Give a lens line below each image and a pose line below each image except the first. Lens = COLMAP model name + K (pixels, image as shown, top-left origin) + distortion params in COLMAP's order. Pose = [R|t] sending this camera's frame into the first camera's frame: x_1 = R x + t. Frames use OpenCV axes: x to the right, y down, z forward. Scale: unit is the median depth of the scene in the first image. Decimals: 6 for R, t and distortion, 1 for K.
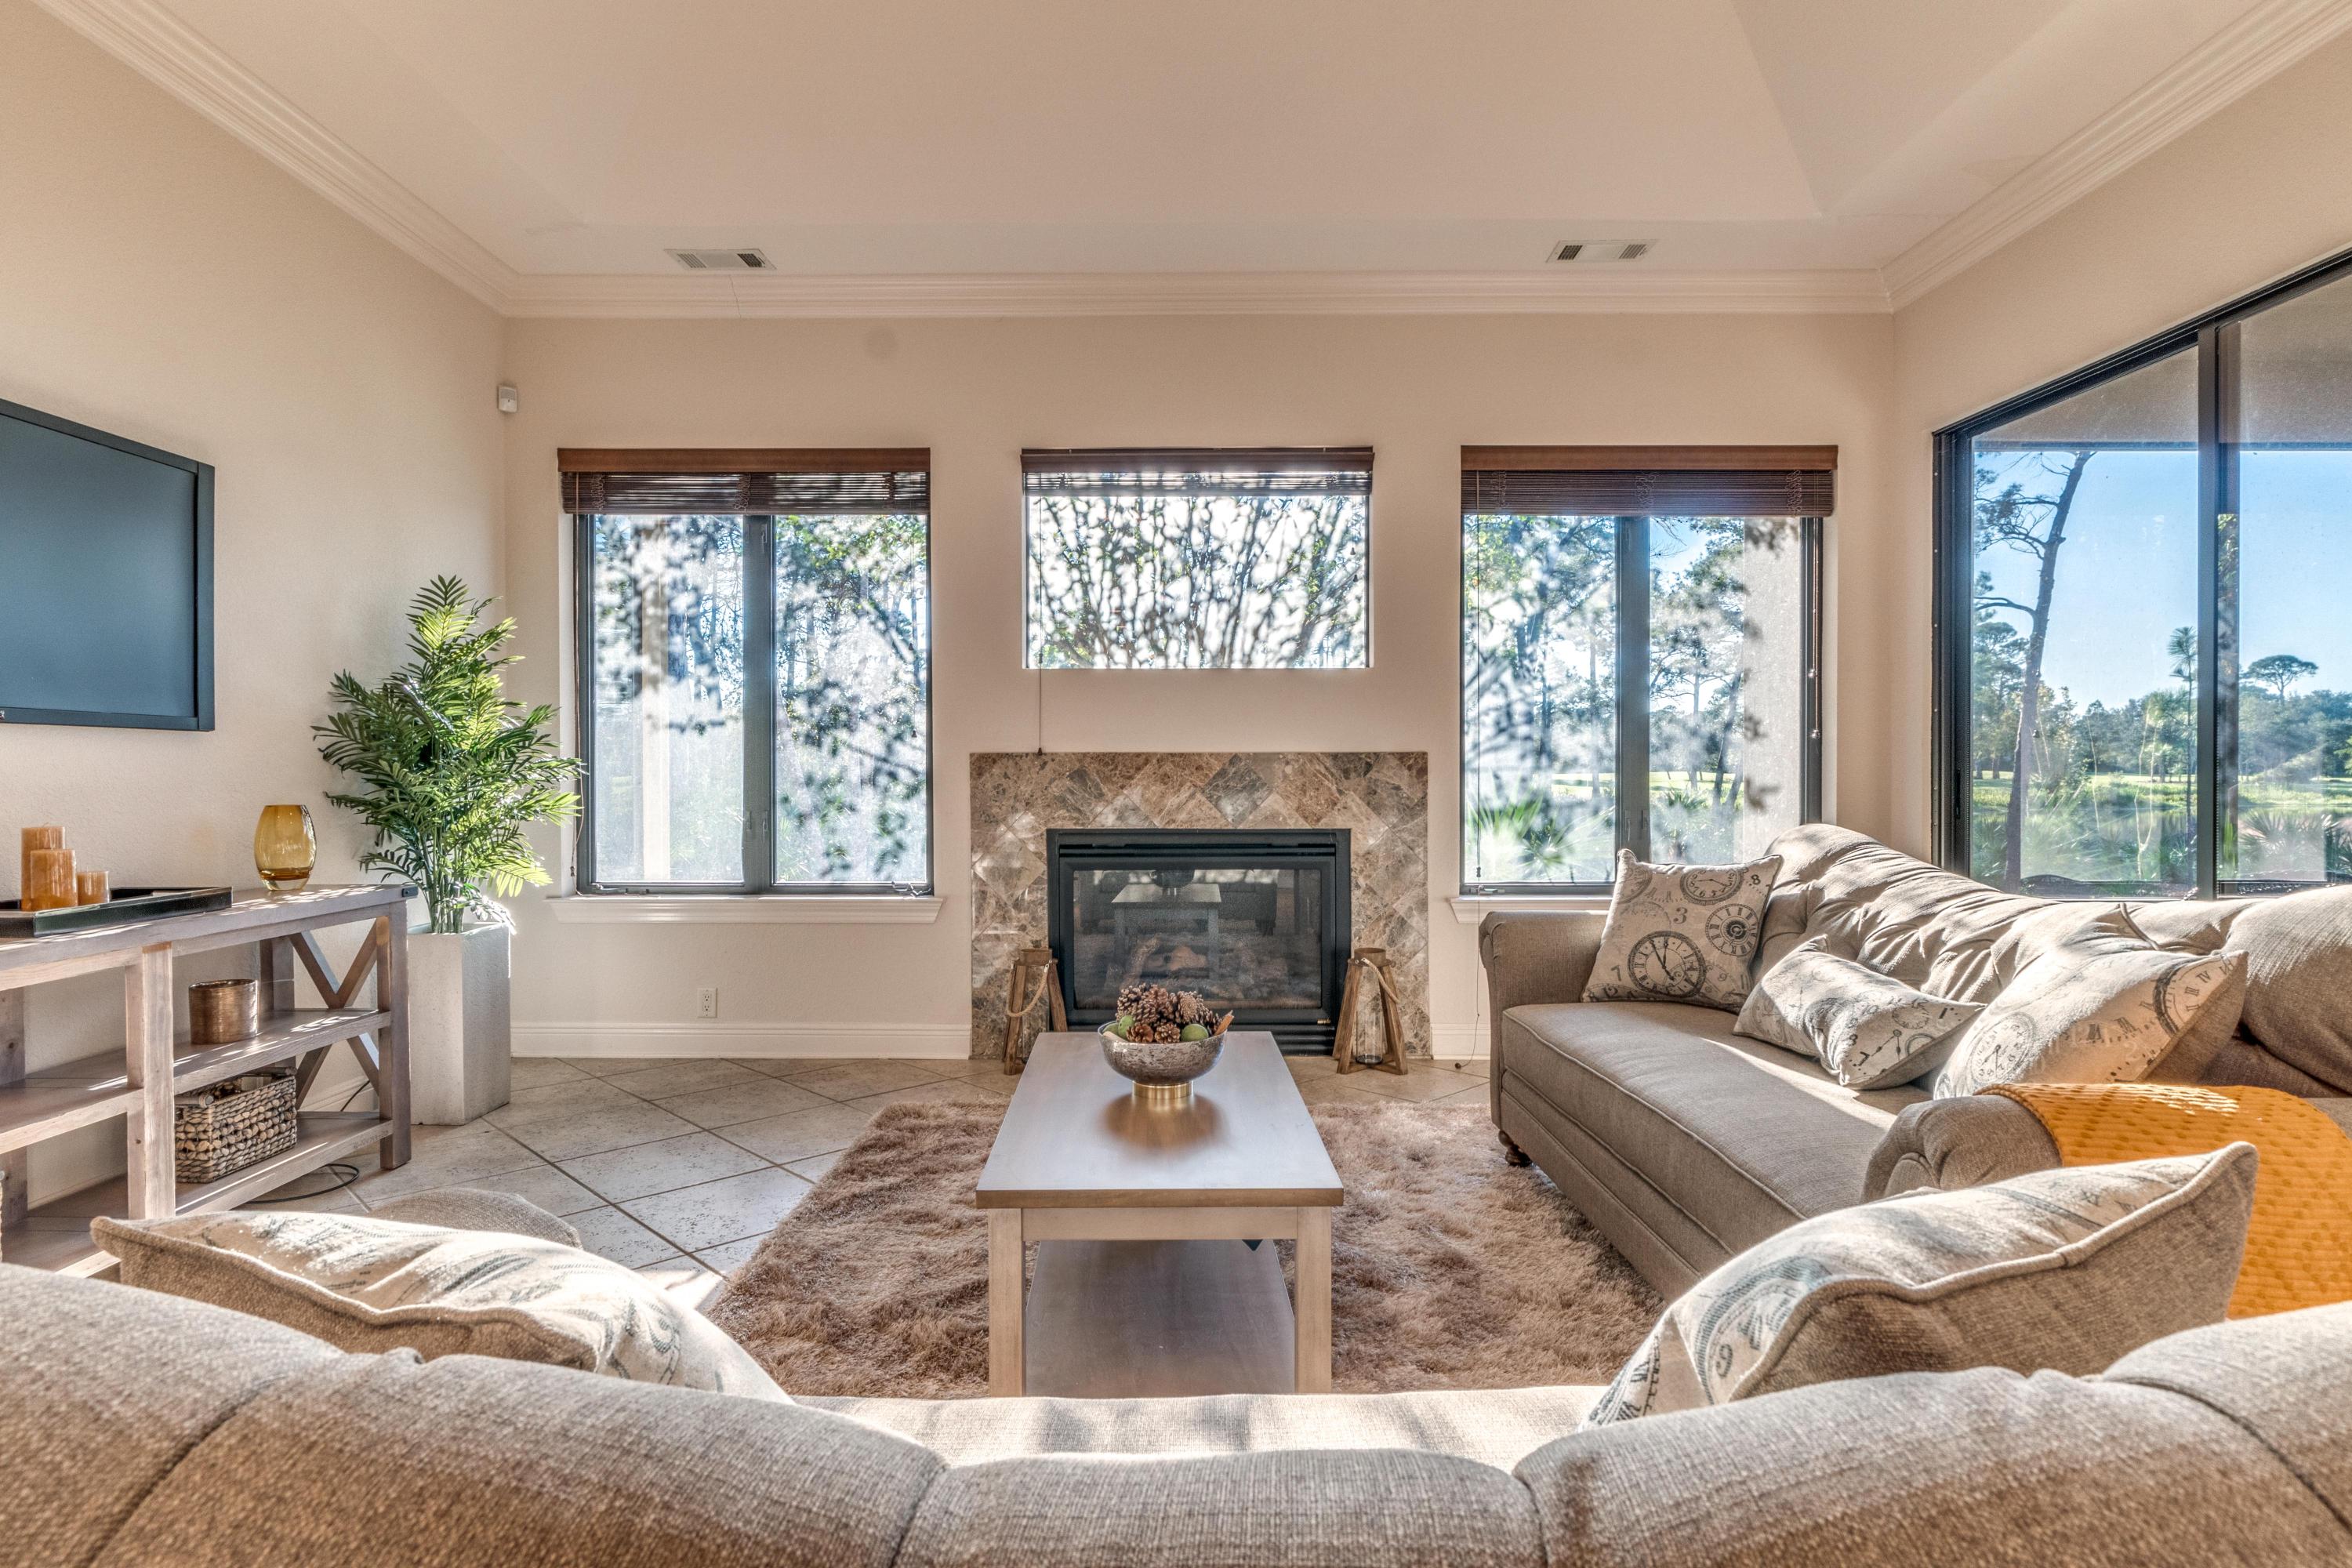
lens RADIAL K [[1268.5, 0, 1164.8], [0, 1268.5, 771.2], [0, 0, 1]] dist [-0.004498, 0.000063]
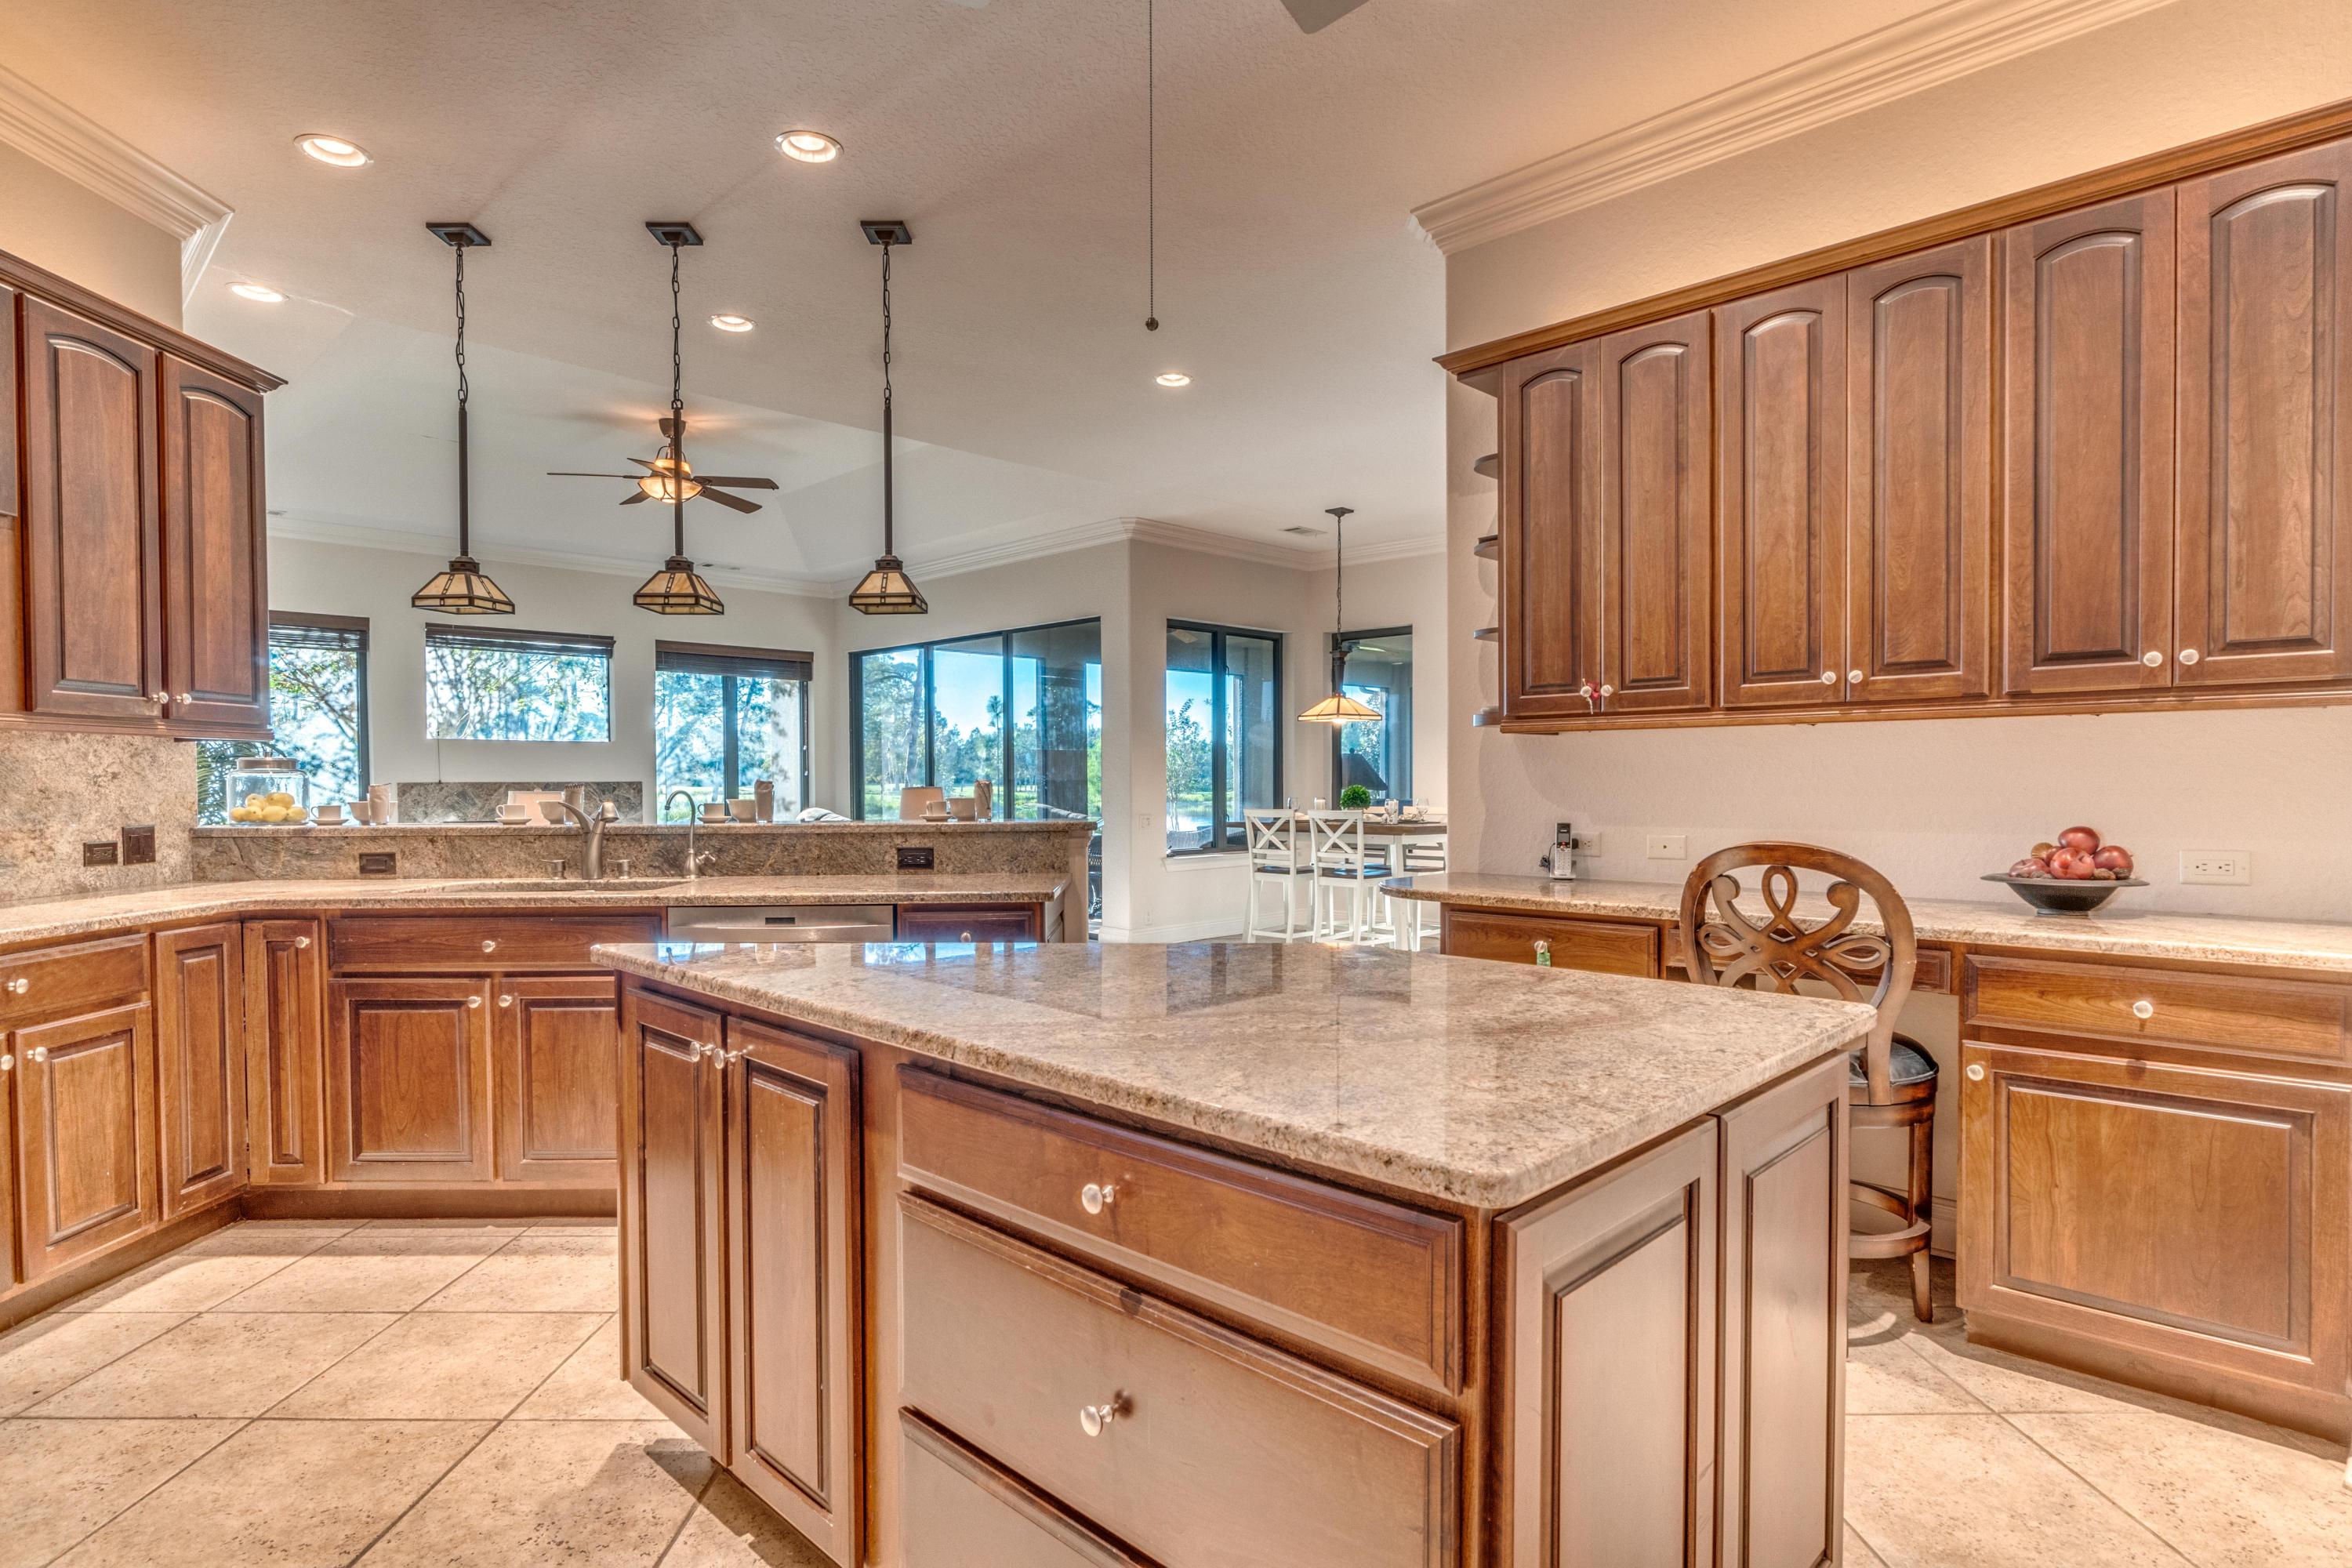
lens RADIAL K [[1268.5, 0, 1189.6], [0, 1268.5, 791.2], [0, 0, 1]] dist [-0.004498, 0.000063]
pose [[0.709674, -0.015353, 0.704363, -0.653948], [0.006446, 0.999862, 0.015299, -0.026645], [-0.704501, -0.006318, 0.709675, -1.200619]]
